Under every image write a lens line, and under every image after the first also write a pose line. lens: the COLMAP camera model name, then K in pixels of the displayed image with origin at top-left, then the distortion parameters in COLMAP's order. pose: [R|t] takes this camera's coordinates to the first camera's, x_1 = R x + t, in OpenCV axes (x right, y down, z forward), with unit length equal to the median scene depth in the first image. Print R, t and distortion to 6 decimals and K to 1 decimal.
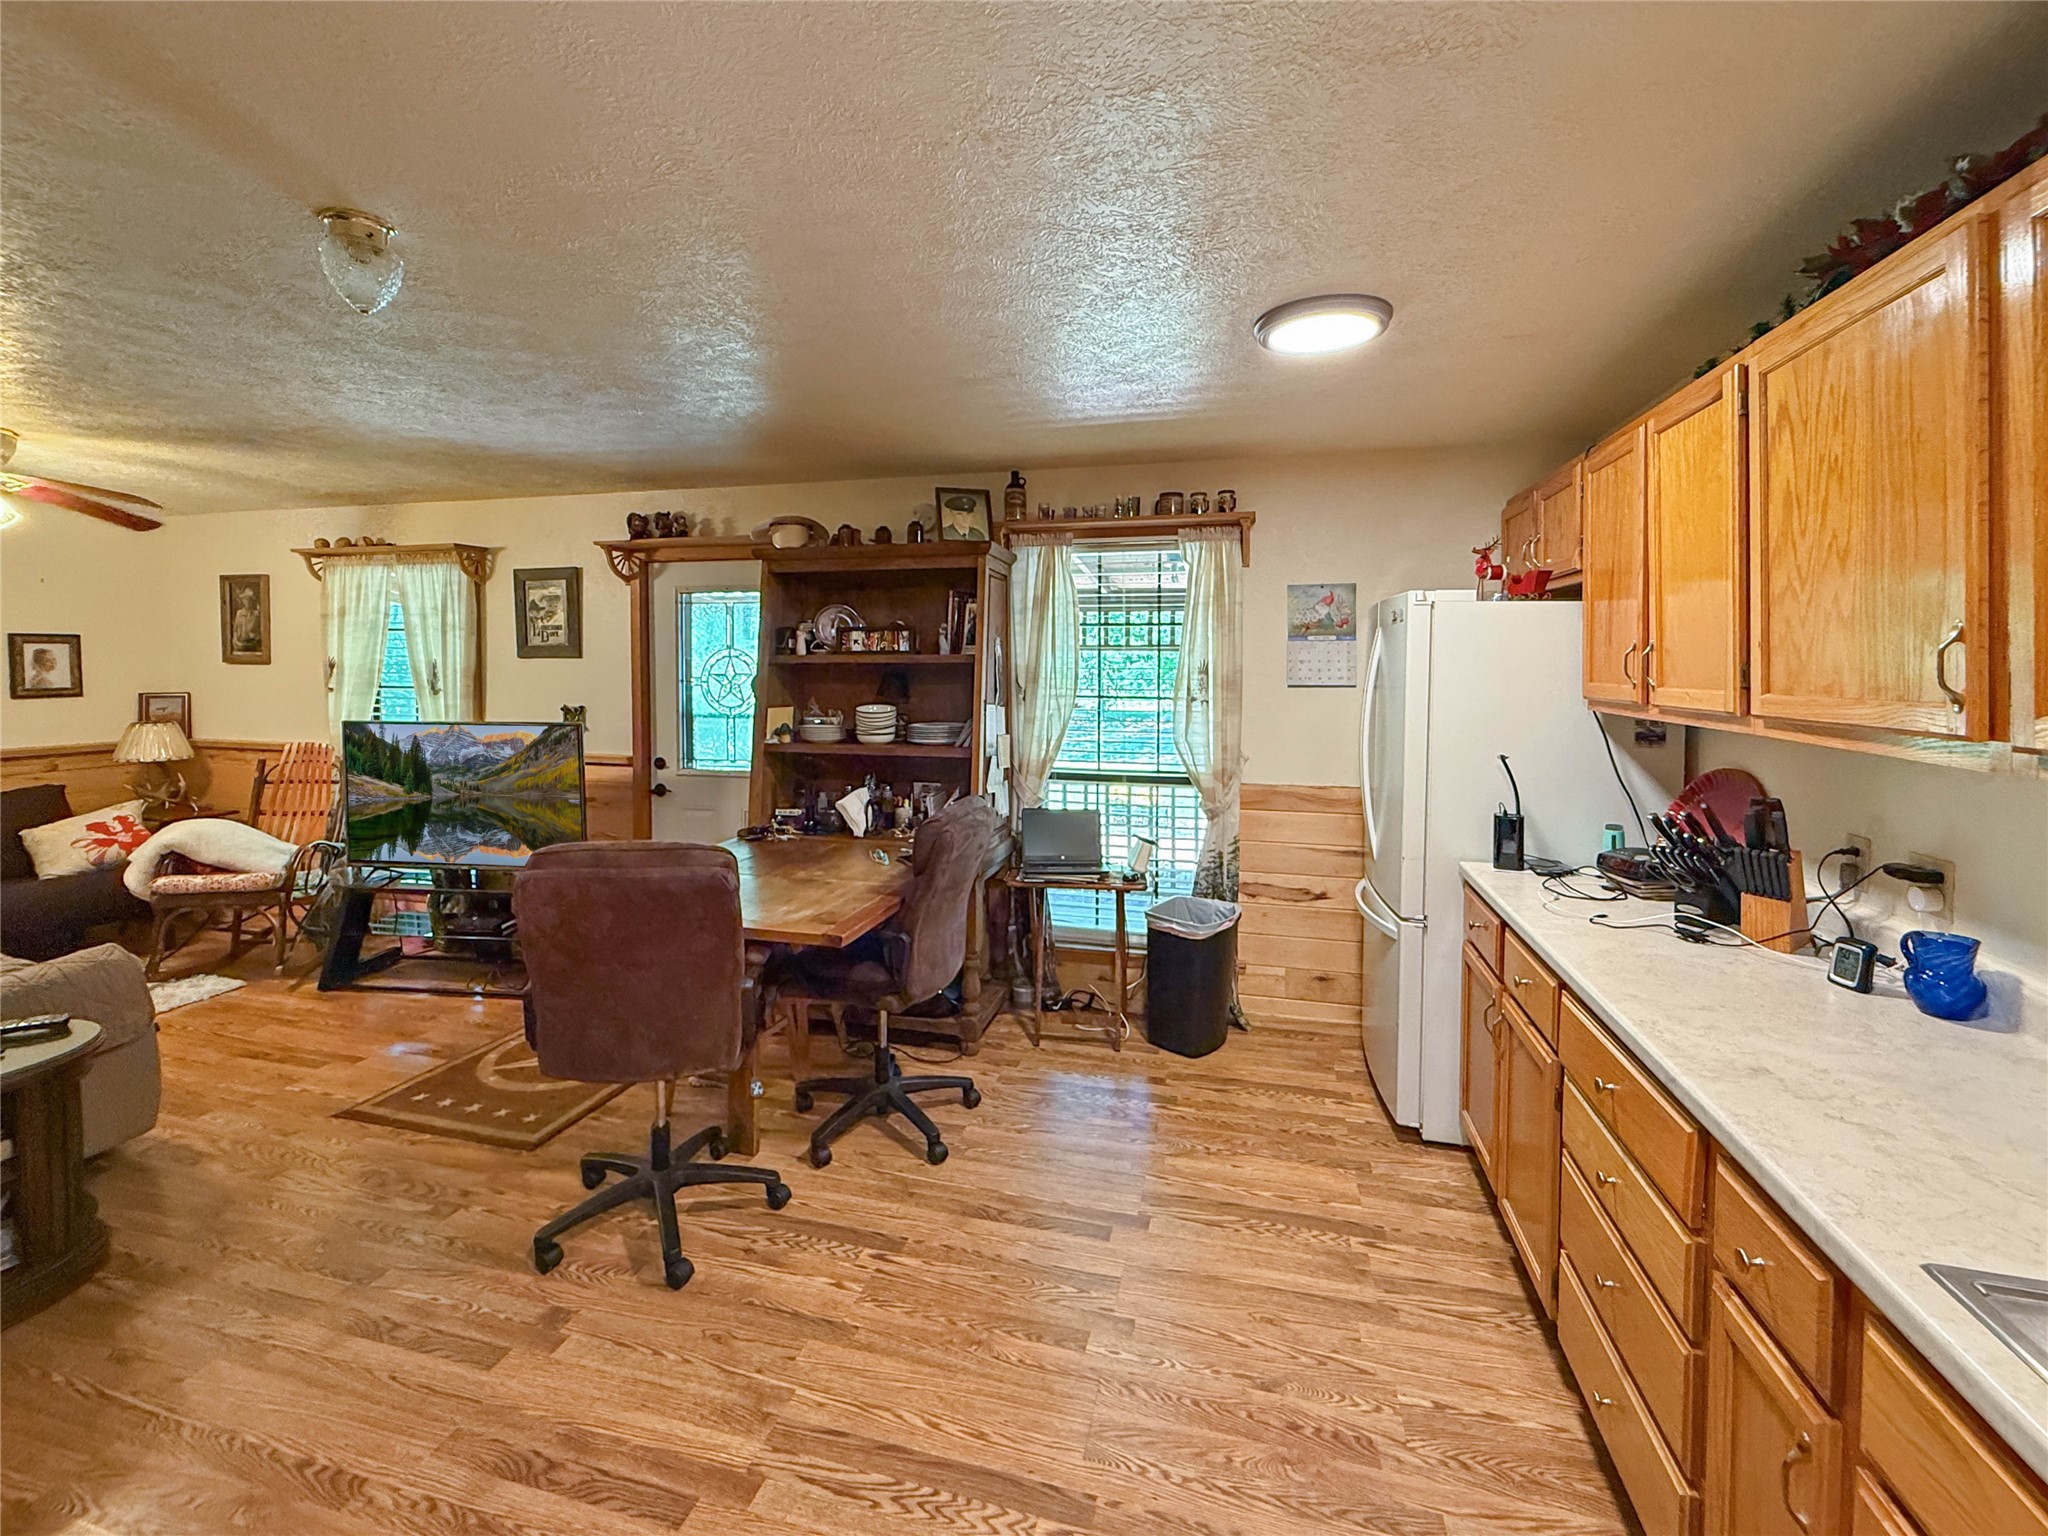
lens RADIAL K [[882.2, 0, 1021.0], [0, 882.2, 694.4], [0, 0, 1]] dist [0.000063, -0.000019]
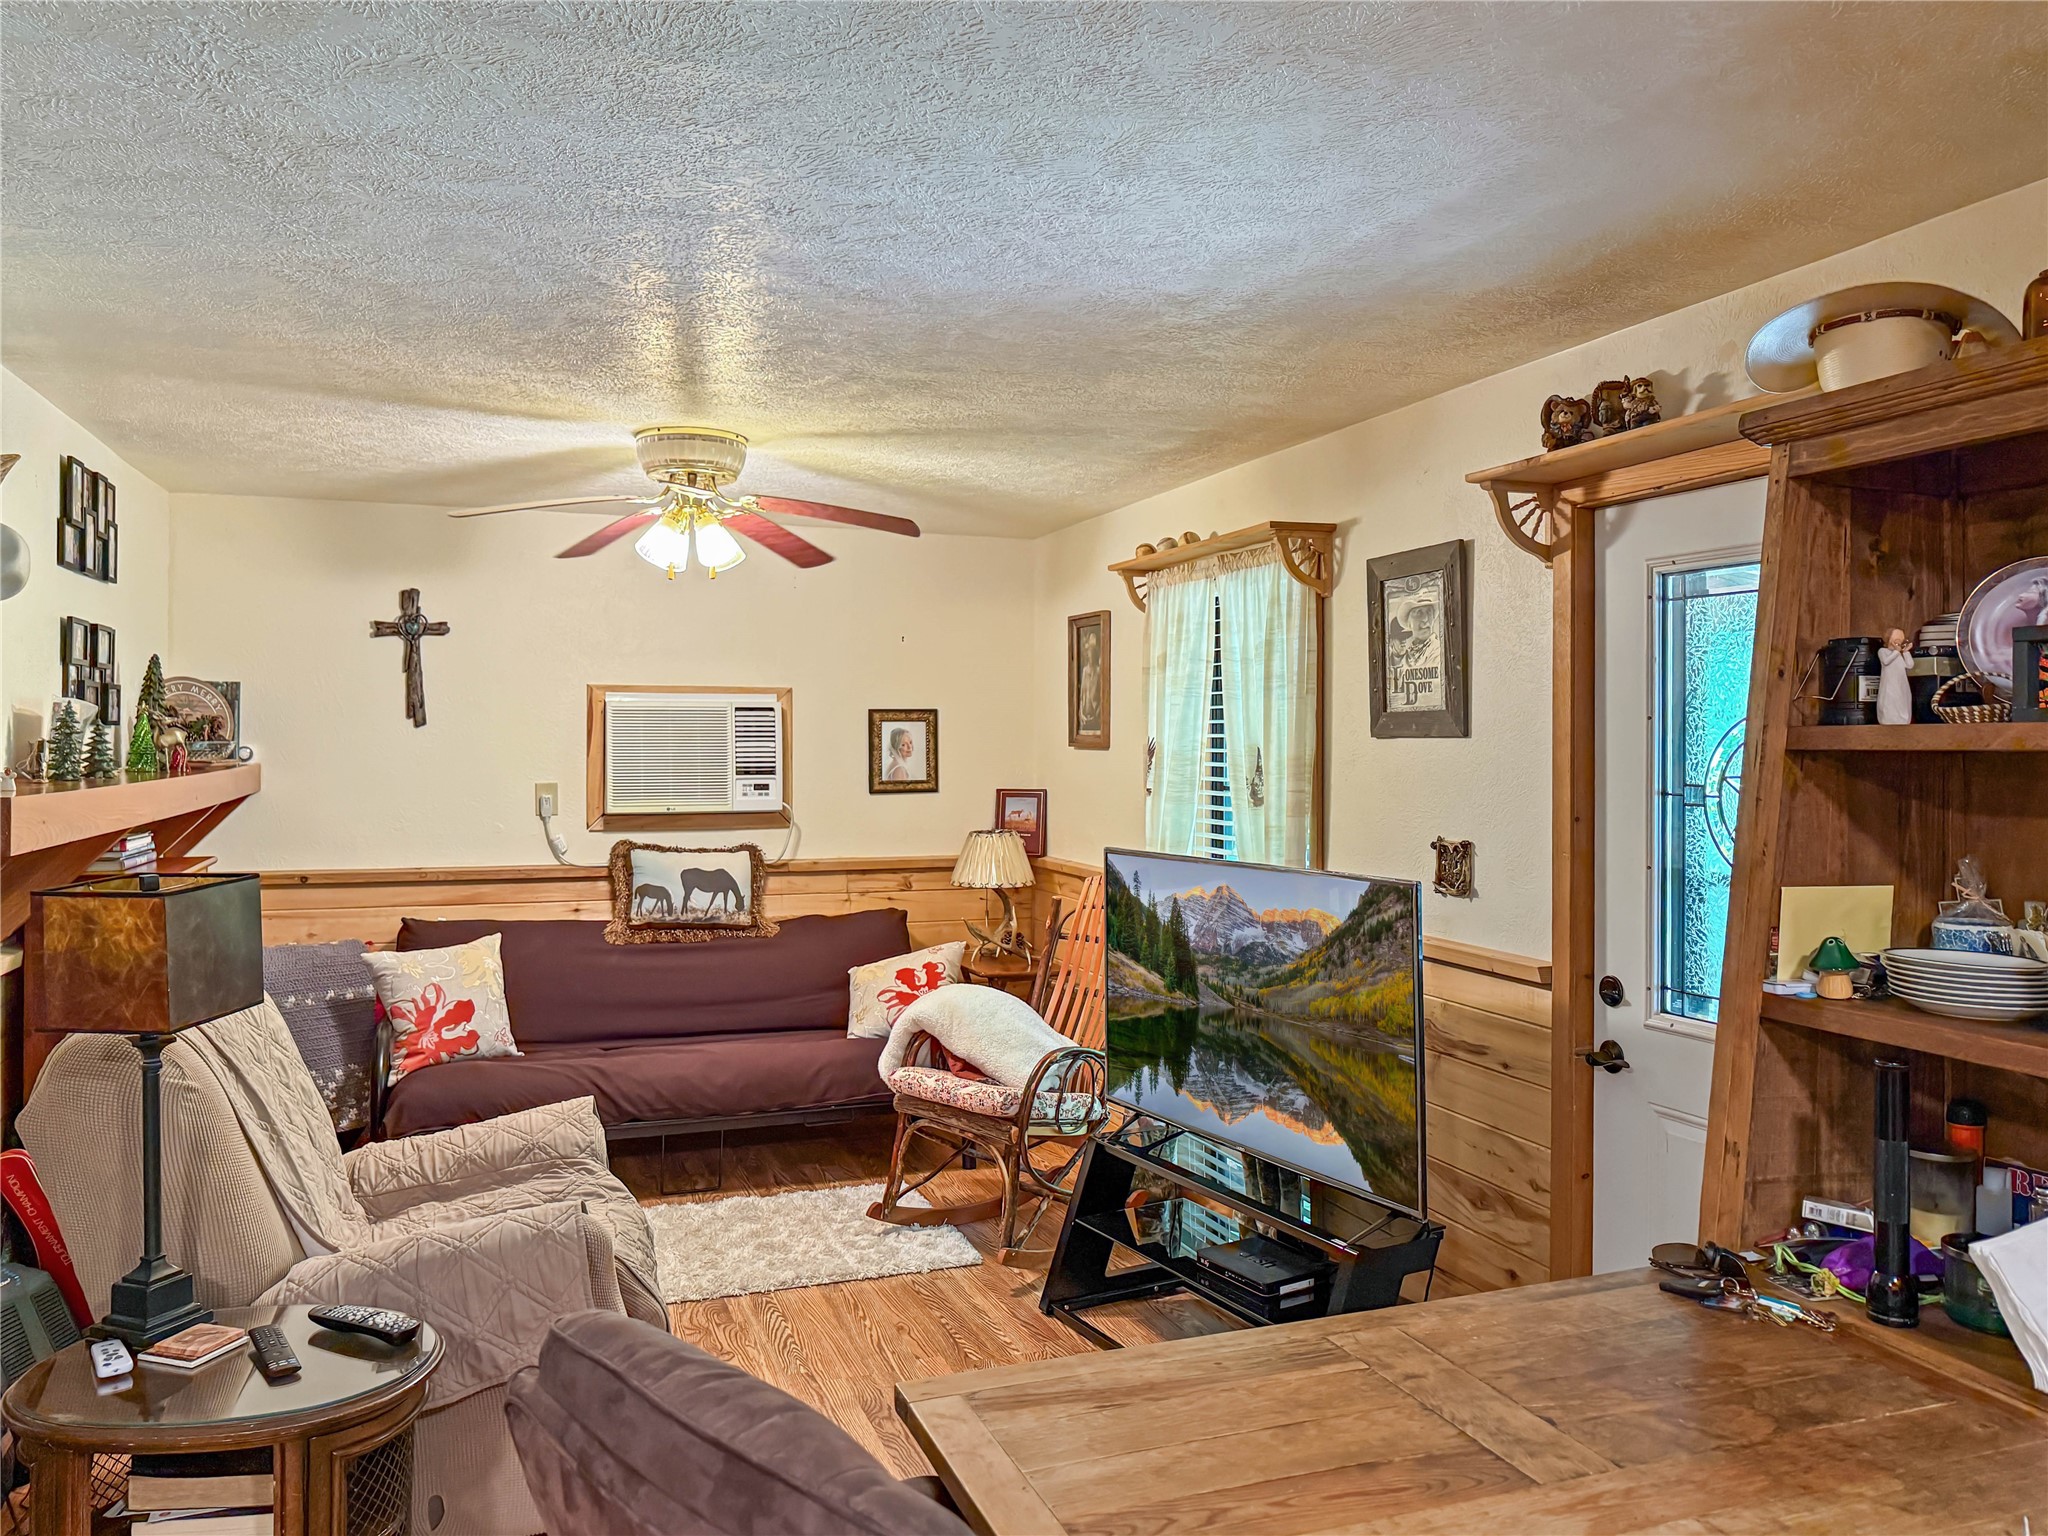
lens RADIAL K [[1493.7, 0, 1023.2], [0, 1493.7, 748.8], [0, 0, 1]] dist [-0.000229, -0.000066]
pose [[0.568228, 0.000993, -0.822870, 0.009499], [-0.027203, 0.999475, -0.017579, -0.015717], [0.822421, 0.032373, 0.567957, 0.382034]]
